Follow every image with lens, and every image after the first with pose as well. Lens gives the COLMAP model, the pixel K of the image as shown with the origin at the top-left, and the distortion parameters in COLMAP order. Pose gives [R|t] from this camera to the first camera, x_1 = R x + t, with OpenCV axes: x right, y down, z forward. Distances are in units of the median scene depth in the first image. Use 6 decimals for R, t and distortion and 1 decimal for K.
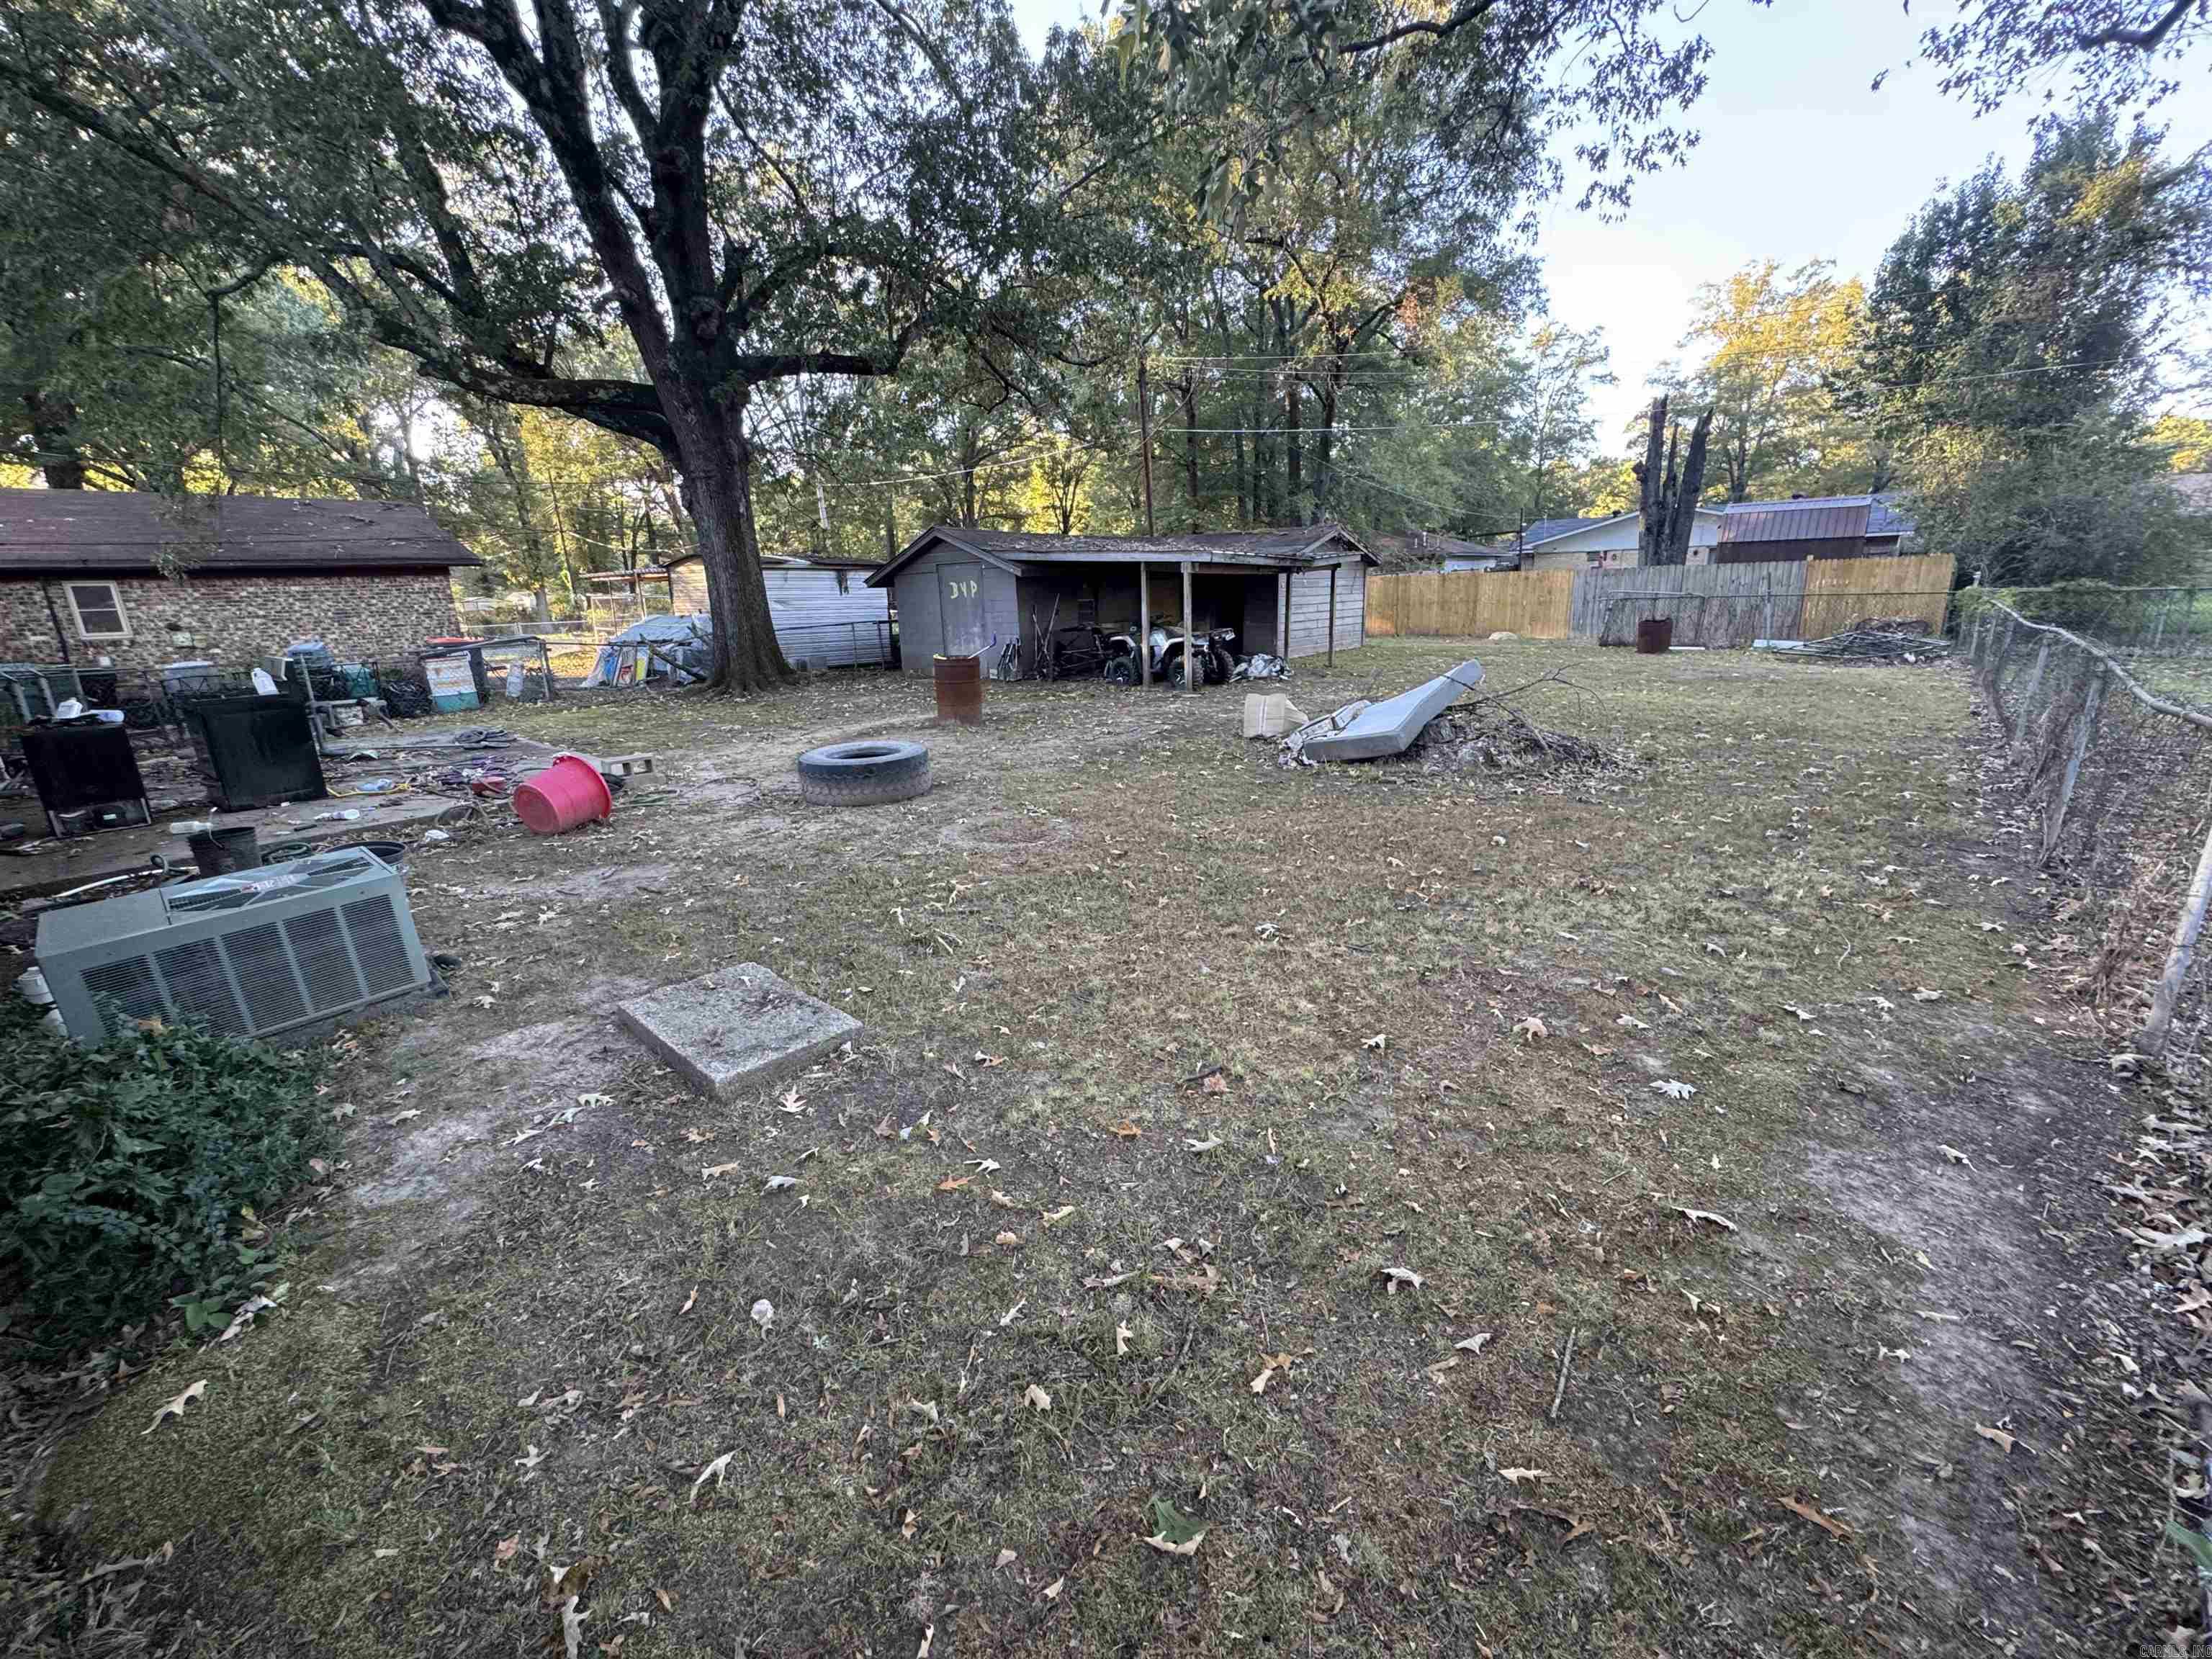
lens RADIAL K [[889.7, 0, 1109.1], [0, 889.7, 822.5], [0, 0, 1]] dist [-0.000075, -0.000732]
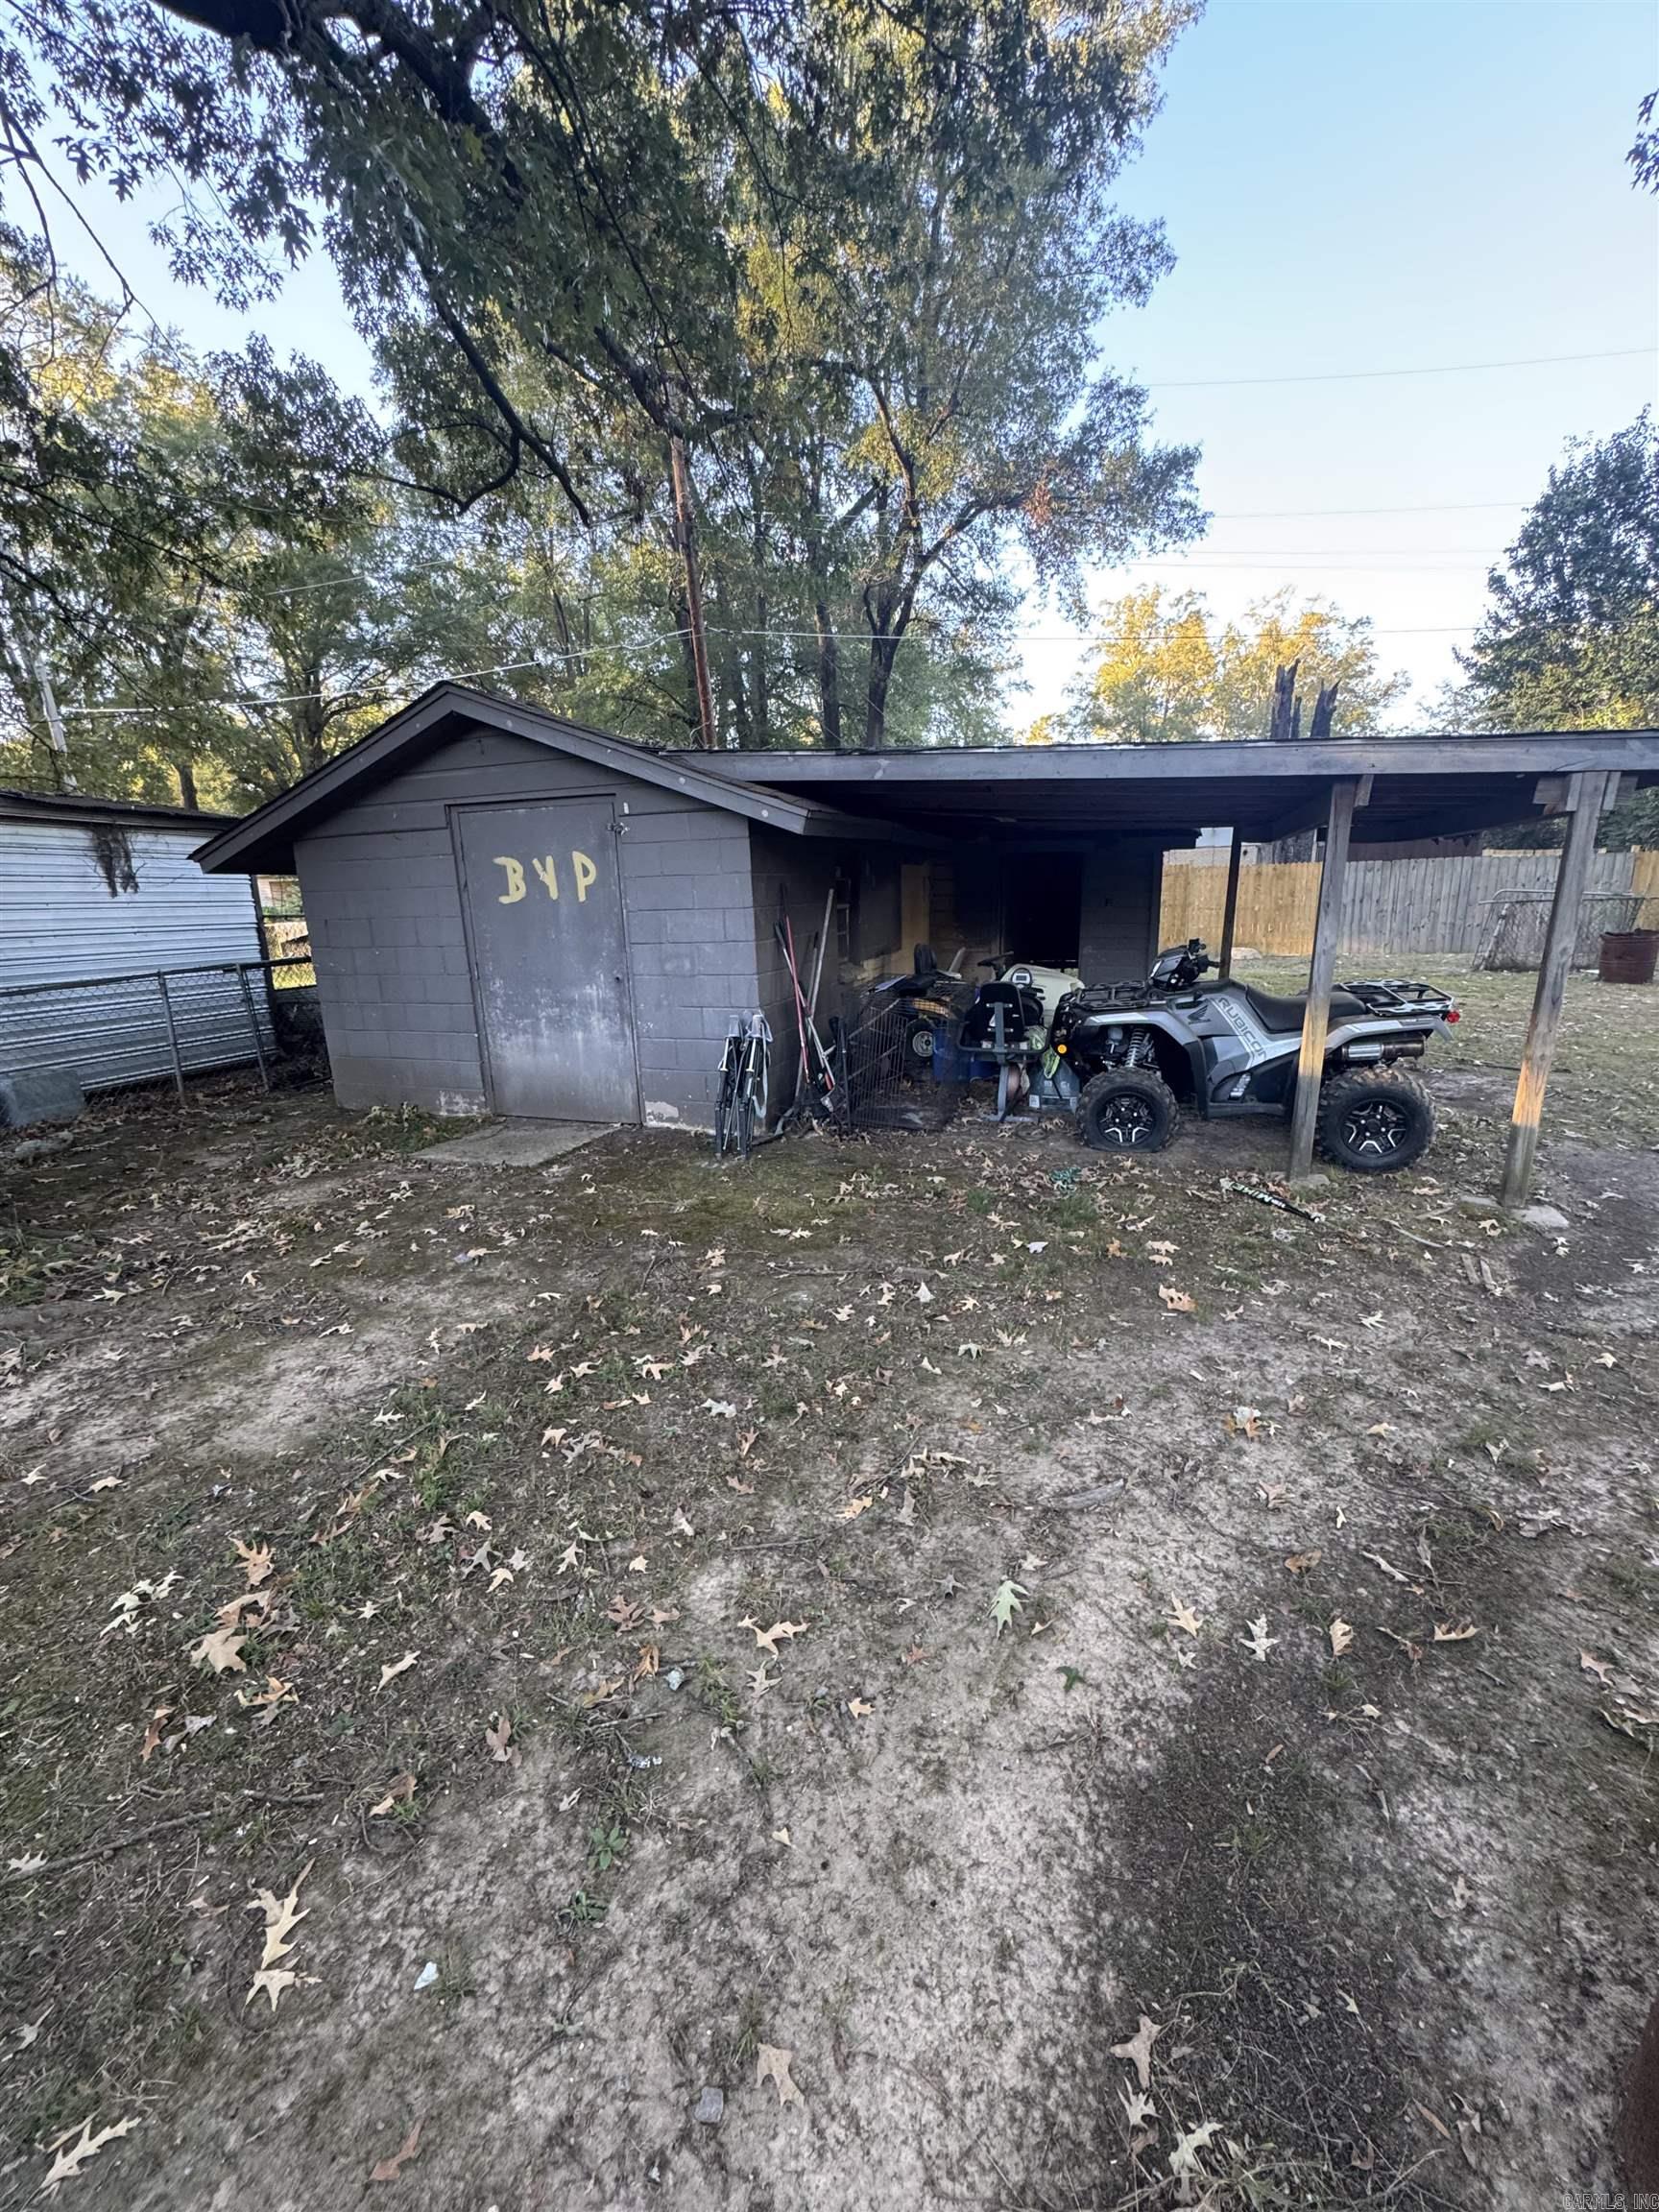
lens RADIAL K [[889.7, 0, 835.0], [0, 889.7, 1103.1], [0, 0, 1]] dist [-0.000075, -0.000732]
pose [[0.927275, -0.084041, 0.364825, -0.166468], [0.093421, 0.995594, -0.008103, -0.139797], [-0.362537, 0.041597, 0.931041, 0.554886]]
